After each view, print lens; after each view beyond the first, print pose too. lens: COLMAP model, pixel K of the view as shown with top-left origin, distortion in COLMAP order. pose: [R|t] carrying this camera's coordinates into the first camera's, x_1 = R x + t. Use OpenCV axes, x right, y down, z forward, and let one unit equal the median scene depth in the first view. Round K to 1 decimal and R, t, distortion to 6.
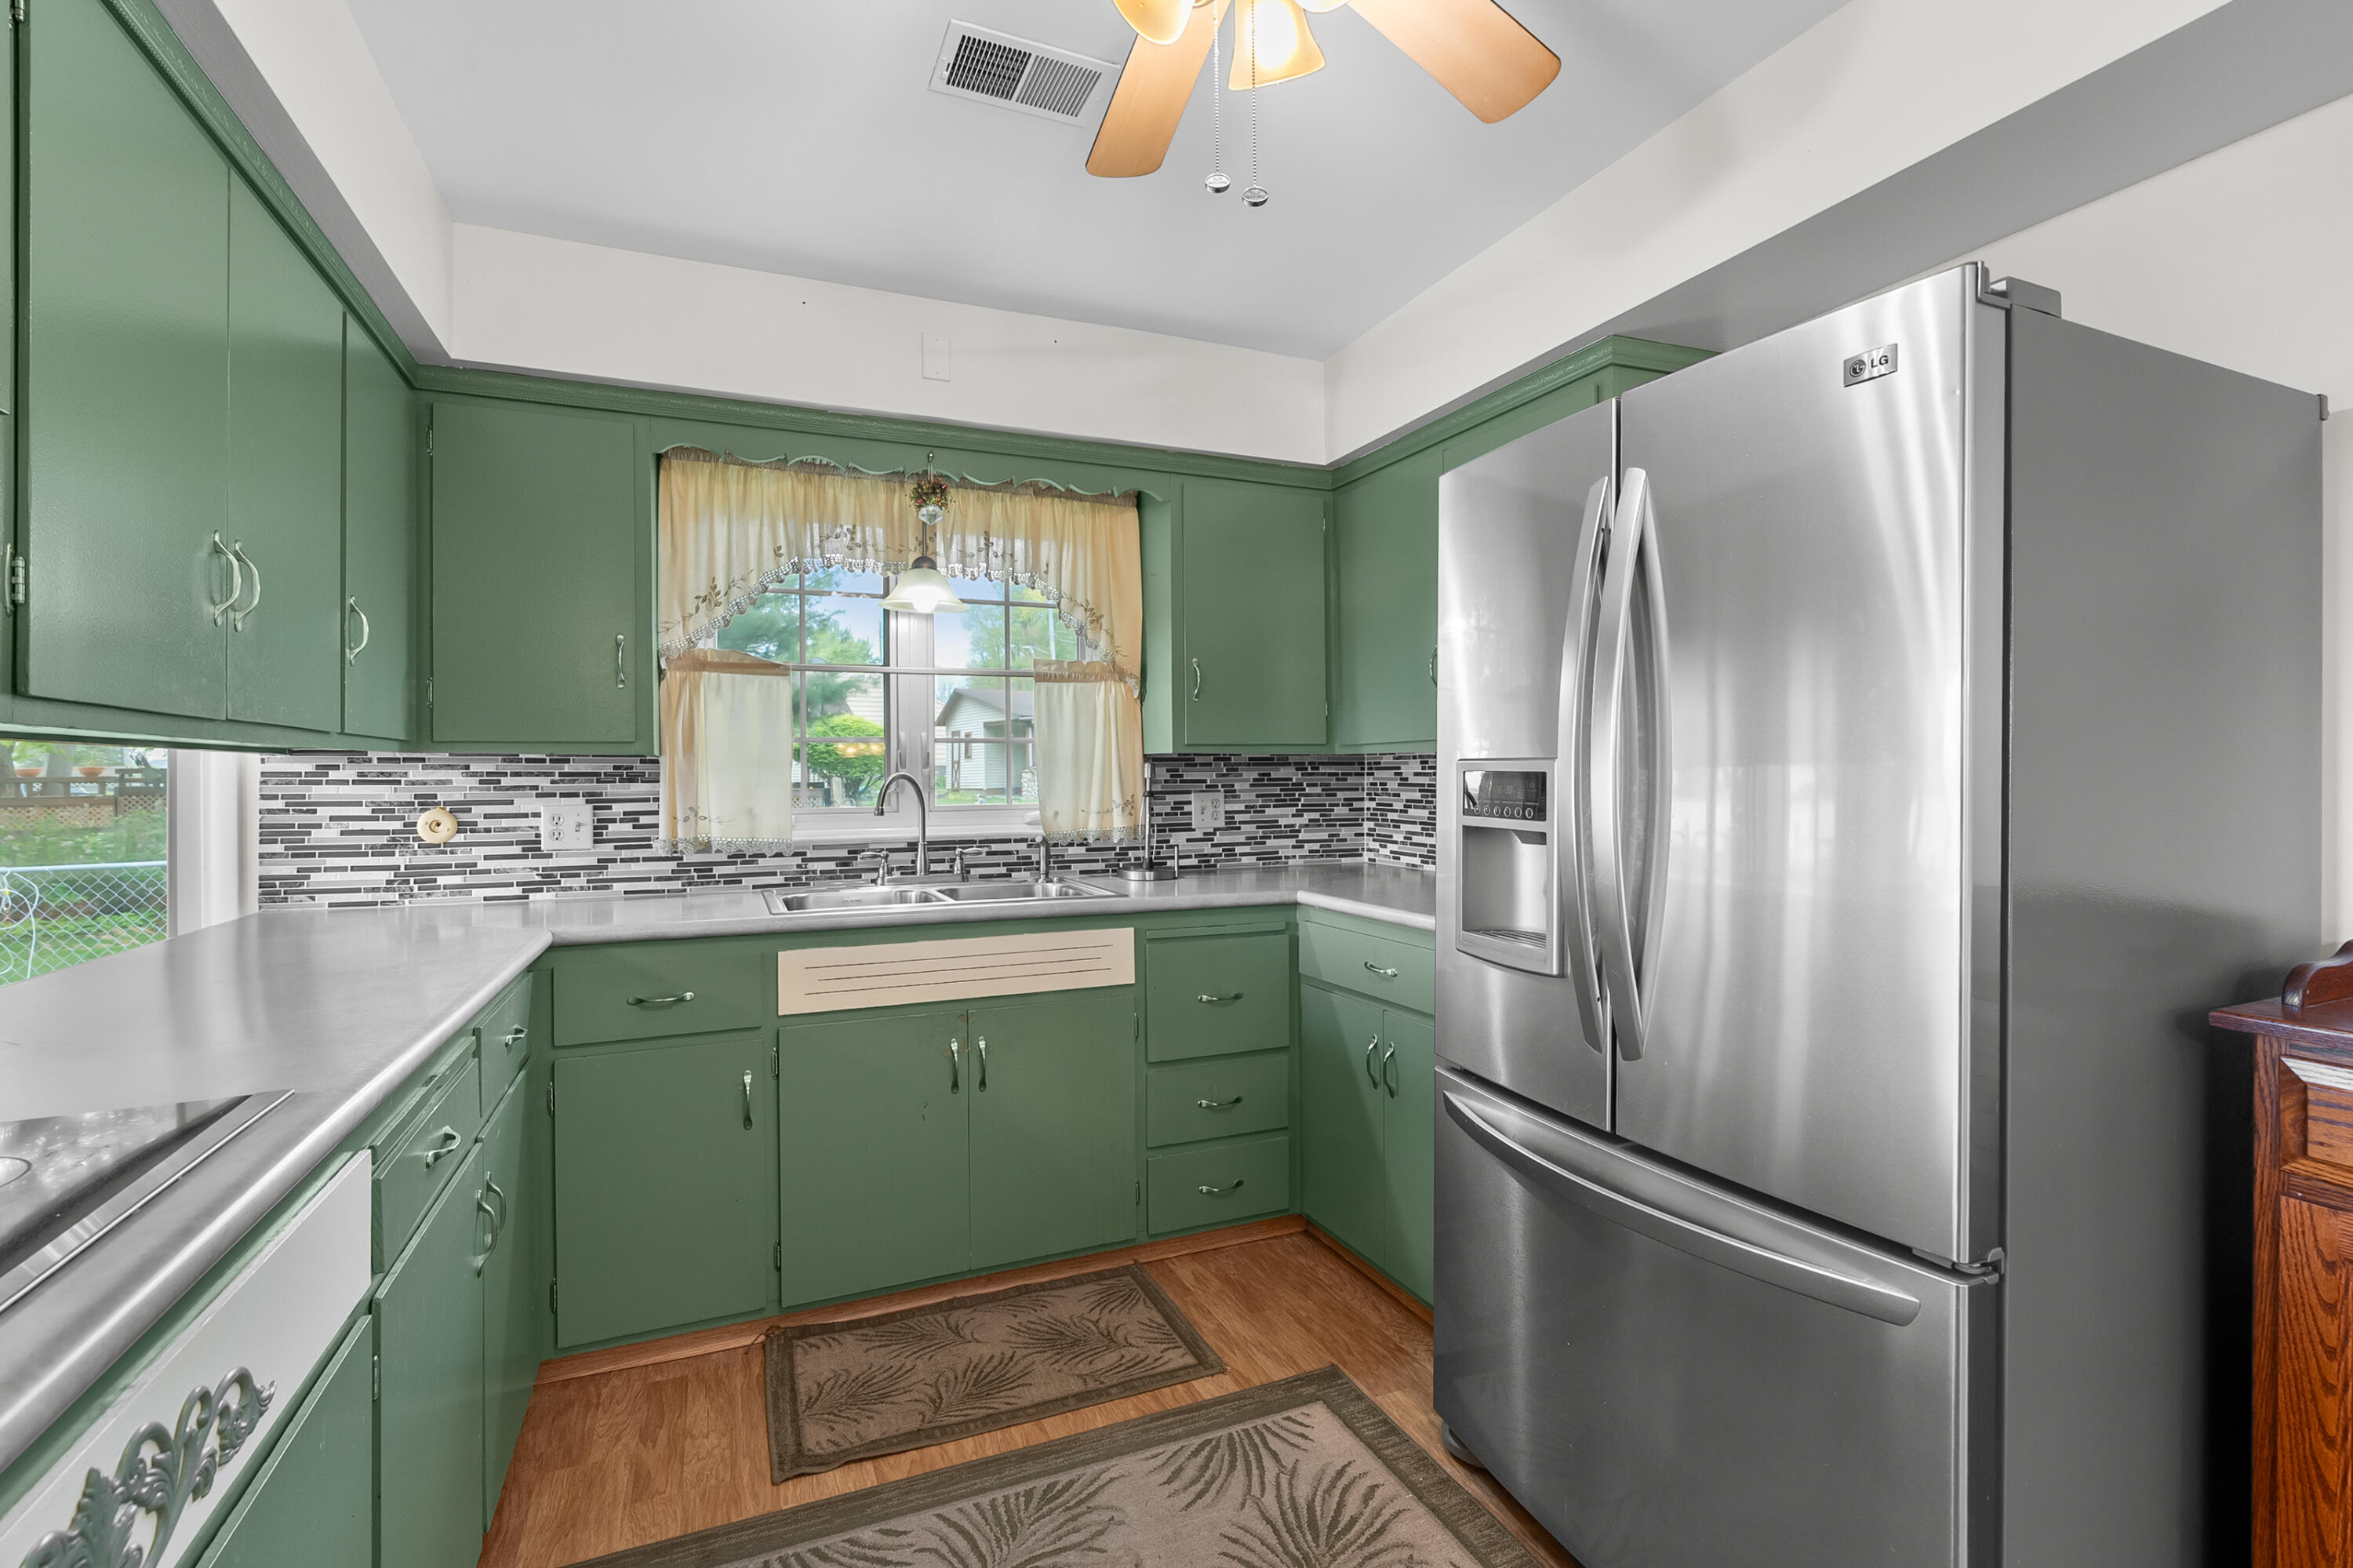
lens RADIAL K [[1067.0, 0, 1175.8], [0, 1067.0, 767.2], [0, 0, 1]] dist [-0.005366, 0.000948]
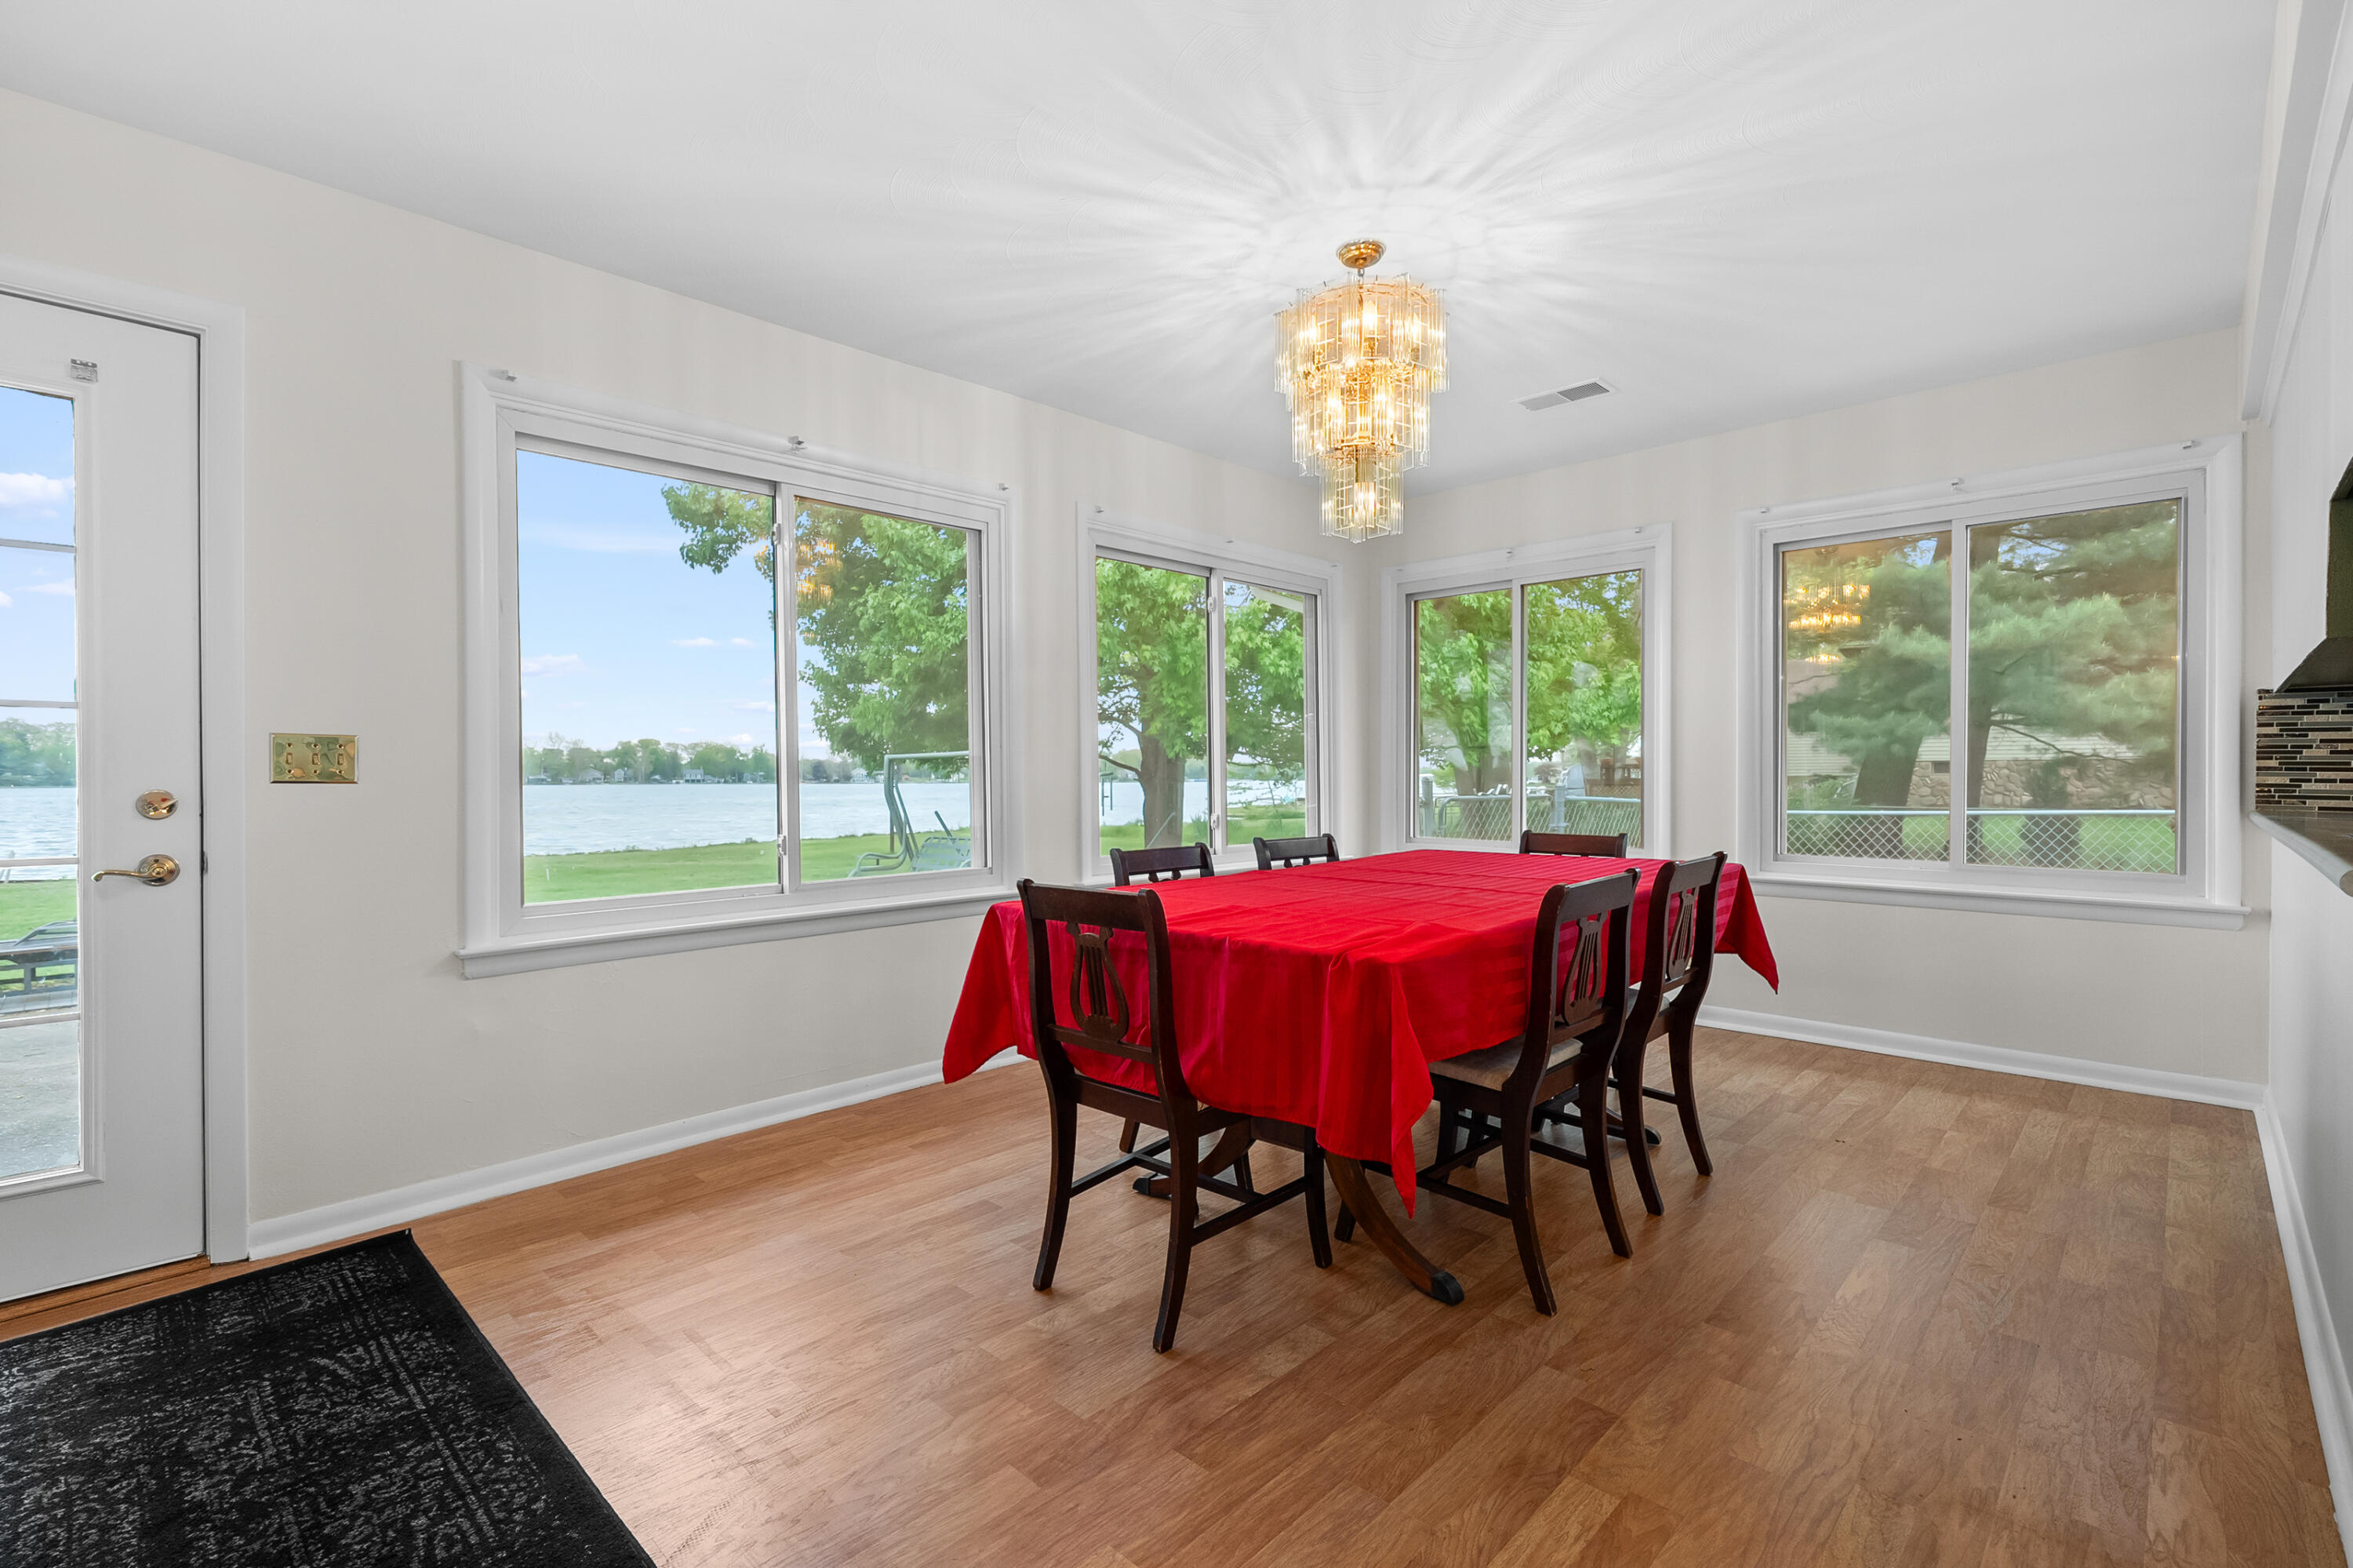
lens RADIAL K [[1067.0, 0, 1164.6], [0, 1067.0, 795.2], [0, 0, 1]] dist [-0.005366, 0.000948]
pose [[0.378057, 0.025211, -0.925439, -0.132265], [0.002884, 0.999592, 0.028409, 0.070325], [0.925778, -0.013410, 0.377830, -0.739988]]
